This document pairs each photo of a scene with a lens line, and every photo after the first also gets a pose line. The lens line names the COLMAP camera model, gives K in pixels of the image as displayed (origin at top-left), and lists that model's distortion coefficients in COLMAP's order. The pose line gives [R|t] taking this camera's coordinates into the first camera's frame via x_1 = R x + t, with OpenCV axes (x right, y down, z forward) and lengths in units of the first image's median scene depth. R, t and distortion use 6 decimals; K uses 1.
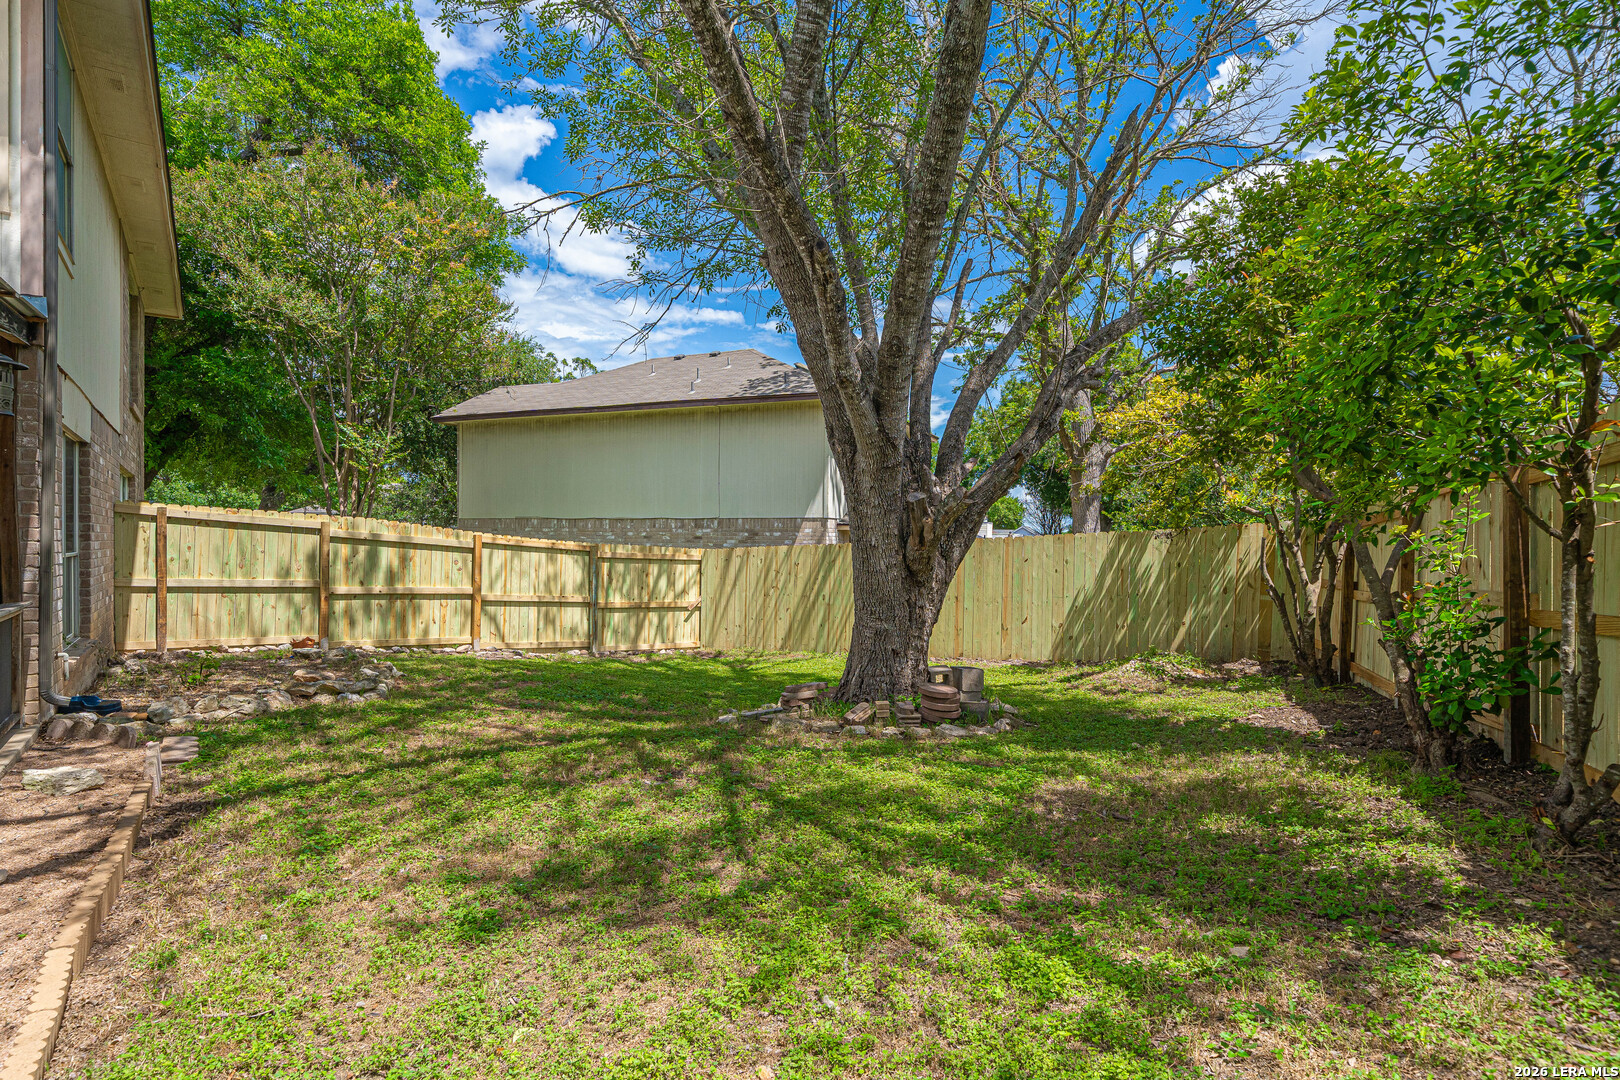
lens RADIAL K [[844.5, 0, 808.4], [0, 844.5, 554.2], [0, 0, 1]] dist [-0.002328, -0.000527]
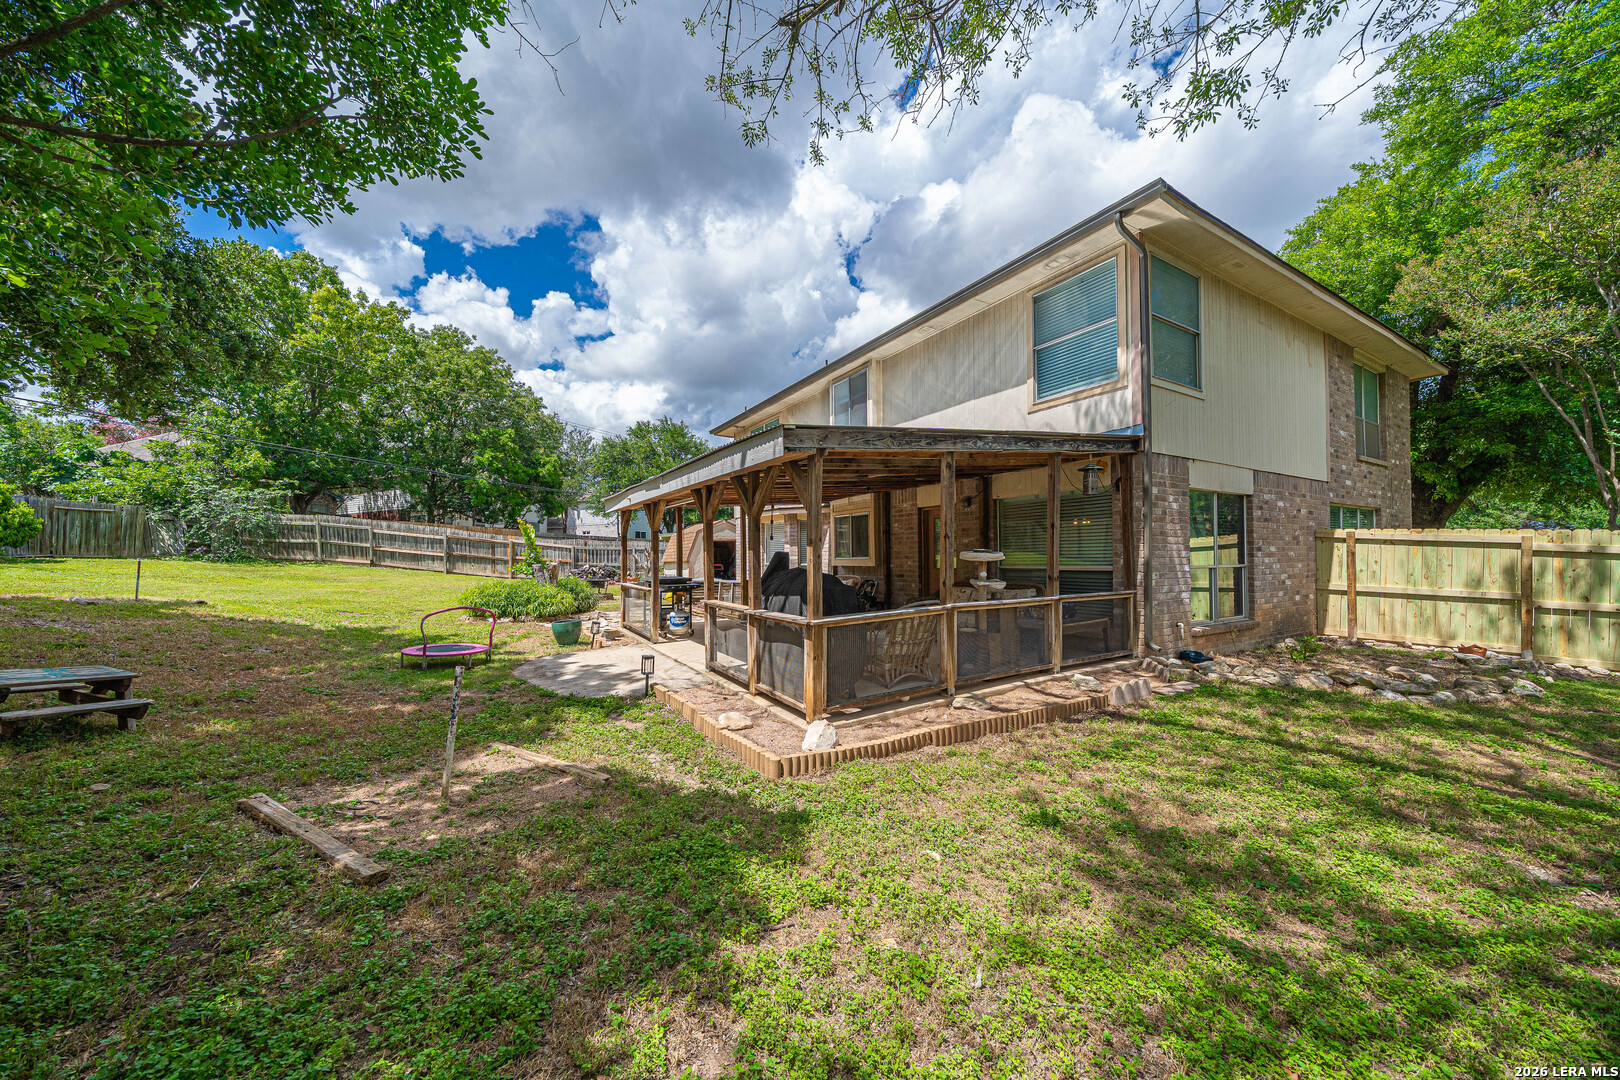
lens RADIAL K [[557.2, 0, 801.7], [0, 557.2, 552.0], [0, 0, 1]] dist [-0.005889, -0.000325]
pose [[-0.089447, -0.019084, -0.995809, 0.167875], [-0.007585, 0.999800, -0.018479, -0.000097], [0.995963, 0.005900, -0.089574, 0.182130]]
